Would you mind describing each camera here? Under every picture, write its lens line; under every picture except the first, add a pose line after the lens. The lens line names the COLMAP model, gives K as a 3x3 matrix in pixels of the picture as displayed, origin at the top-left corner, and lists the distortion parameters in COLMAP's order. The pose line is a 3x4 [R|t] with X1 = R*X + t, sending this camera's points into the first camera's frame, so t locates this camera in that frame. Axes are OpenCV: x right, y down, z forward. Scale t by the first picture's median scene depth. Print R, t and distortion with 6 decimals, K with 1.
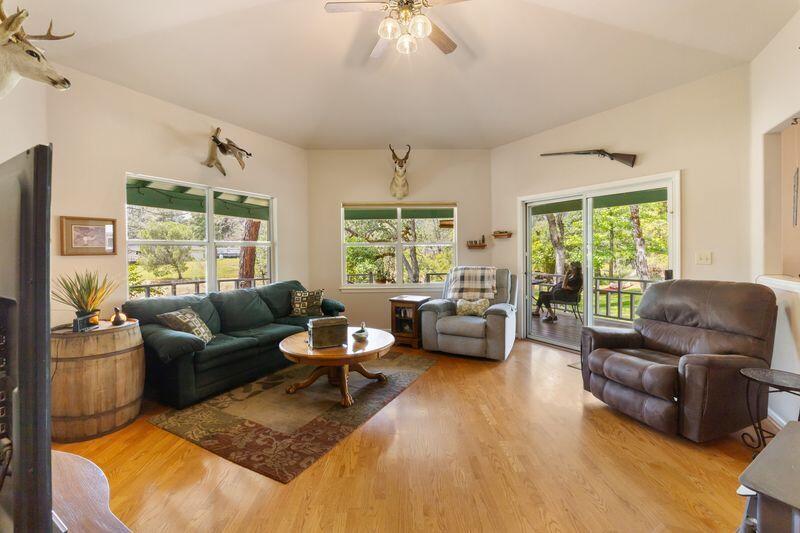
lens RADIAL K [[329.9, 0, 400.5], [0, 329.9, 252.2], [0, 0, 1]] dist [-0.034474, 0.000010]
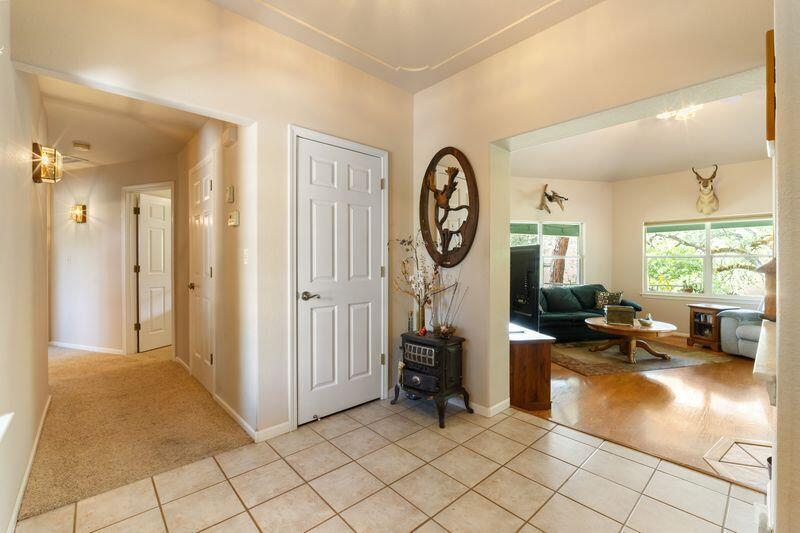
lens RADIAL K [[345.0, 0, 400.0], [0, 345.0, 266.5], [0, 0, 1]] dist [-0.010656, -0.000154]
pose [[0.657128, 0.017657, -0.753572, 0.216776], [-0.008175, 0.999834, 0.016299, -0.002605], [0.753734, -0.004550, 0.657164, -0.575308]]
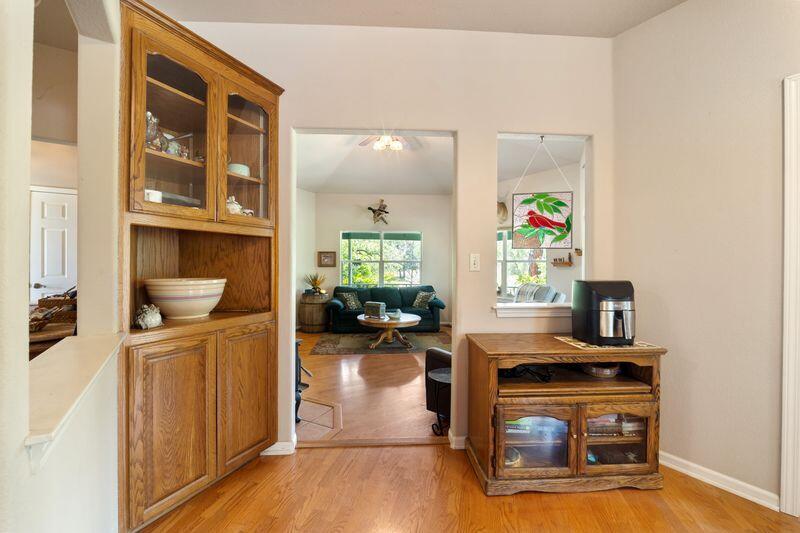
lens RADIAL K [[345.0, 0, 400.0], [0, 345.0, 266.5], [0, 0, 1]] dist [-0.010656, -0.000154]
pose [[0.533600, 0.014296, -0.845616, 1.028027], [-0.011458, 0.999888, 0.009674, -0.017524], [0.845660, 0.004527, 0.533704, 0.037773]]
